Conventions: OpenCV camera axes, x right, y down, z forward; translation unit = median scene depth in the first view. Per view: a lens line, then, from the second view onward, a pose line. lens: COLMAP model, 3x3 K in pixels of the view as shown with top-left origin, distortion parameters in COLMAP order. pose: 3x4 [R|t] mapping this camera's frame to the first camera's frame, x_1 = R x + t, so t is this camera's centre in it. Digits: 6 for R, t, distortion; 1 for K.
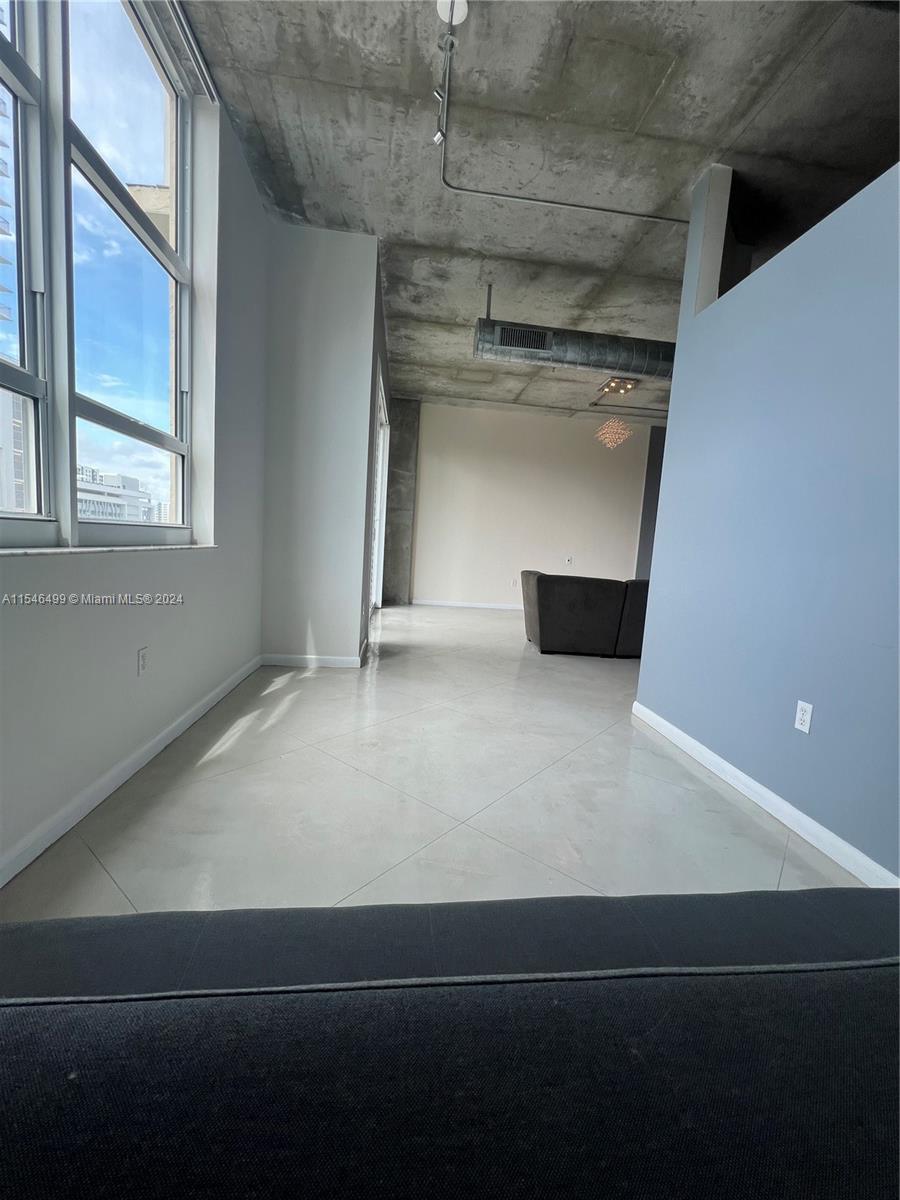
lens RADIAL K [[482.2, 0, 454.9], [0, 482.2, 597.9], [0, 0, 1]] dist [-0.000876, 0.000418]
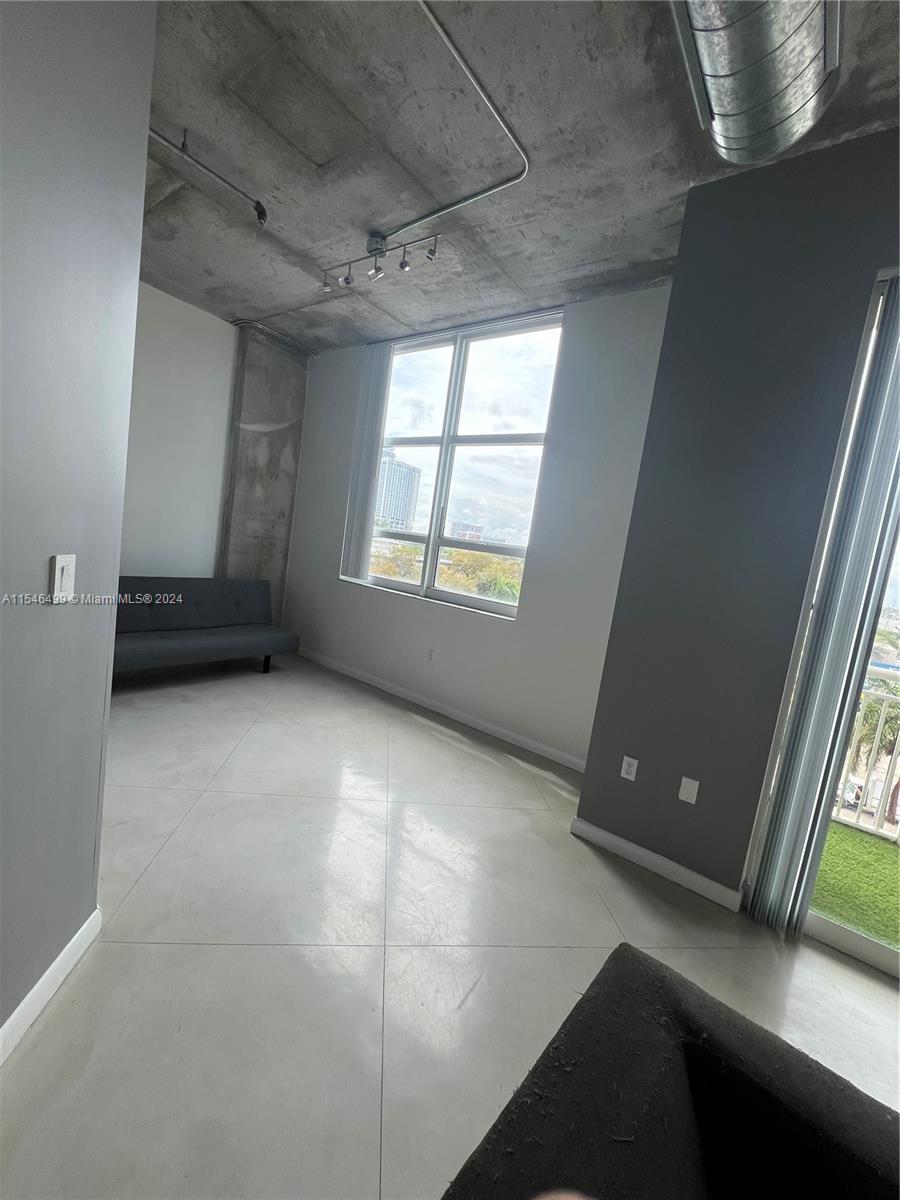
lens RADIAL K [[482.2, 0, 454.9], [0, 482.2, 597.9], [0, 0, 1]] dist [-0.000876, 0.000418]
pose [[-0.667710, -0.083956, -0.739673, 0.616147], [-0.263523, 0.955937, 0.129382, -0.296771], [0.696218, 0.281310, -0.660413, 1.757633]]
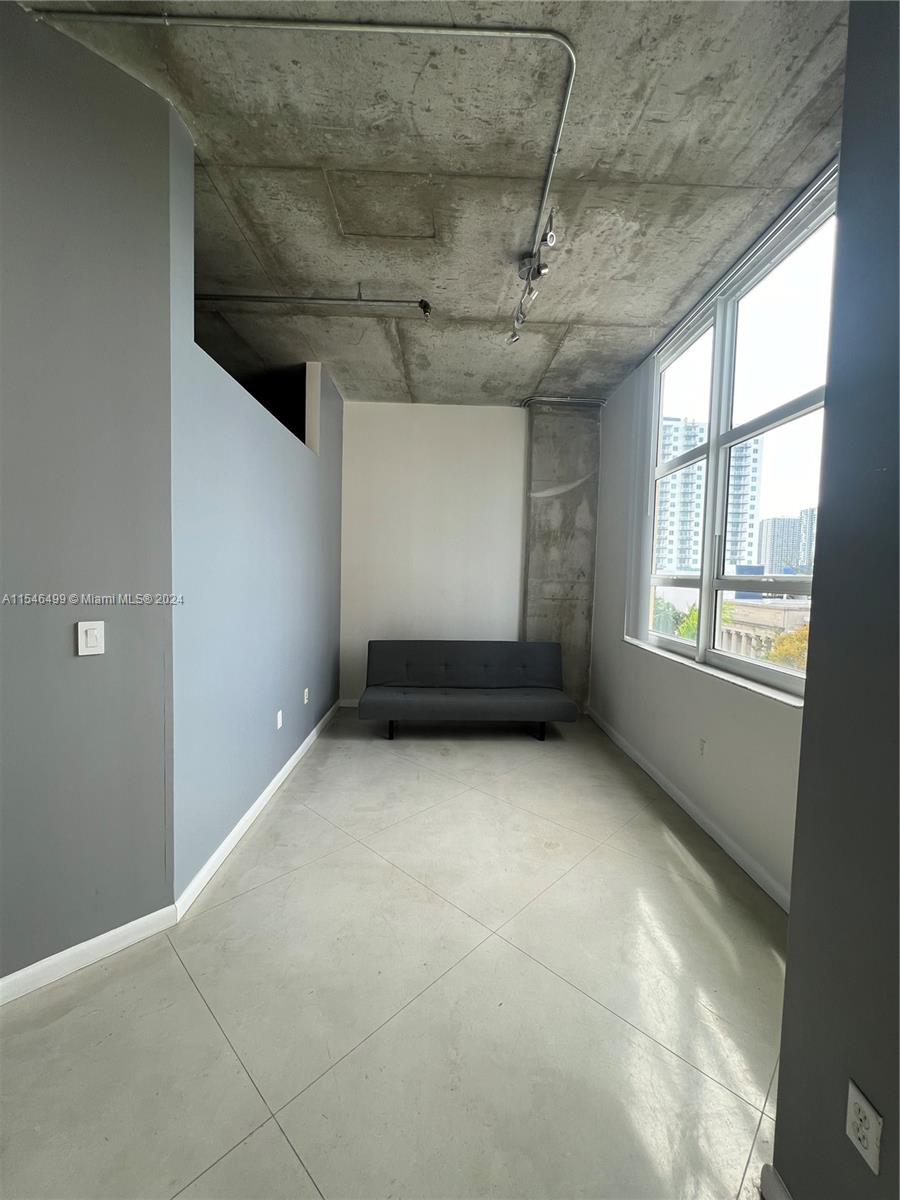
lens RADIAL K [[481.9, 0, 455.0], [0, 481.9, 598.8], [0, 0, 1]] dist [0.000759, -0.000149]
pose [[-0.992293, -0.096845, 0.077298, 0.007212], [-0.082728, 0.982209, 0.168584, -0.359996], [-0.092249, 0.160890, -0.982652, 1.780175]]
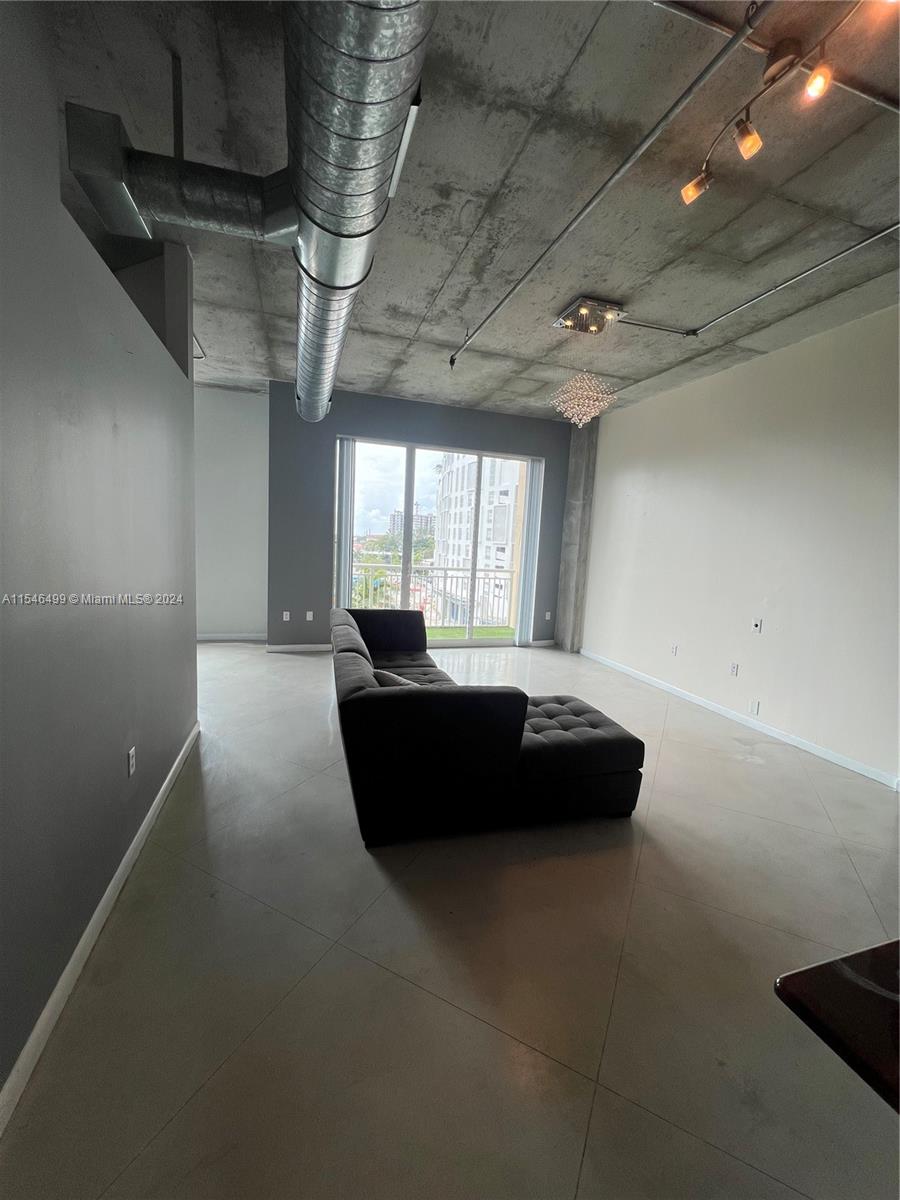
lens RADIAL K [[482.2, 0, 454.9], [0, 482.2, 597.9], [0, 0, 1]] dist [-0.000876, 0.000418]
pose [[0.208215, 0.058811, -0.976313, 2.016632], [-0.147197, 0.988706, 0.028166, -0.222313], [0.966944, 0.137845, 0.214520, 1.741765]]
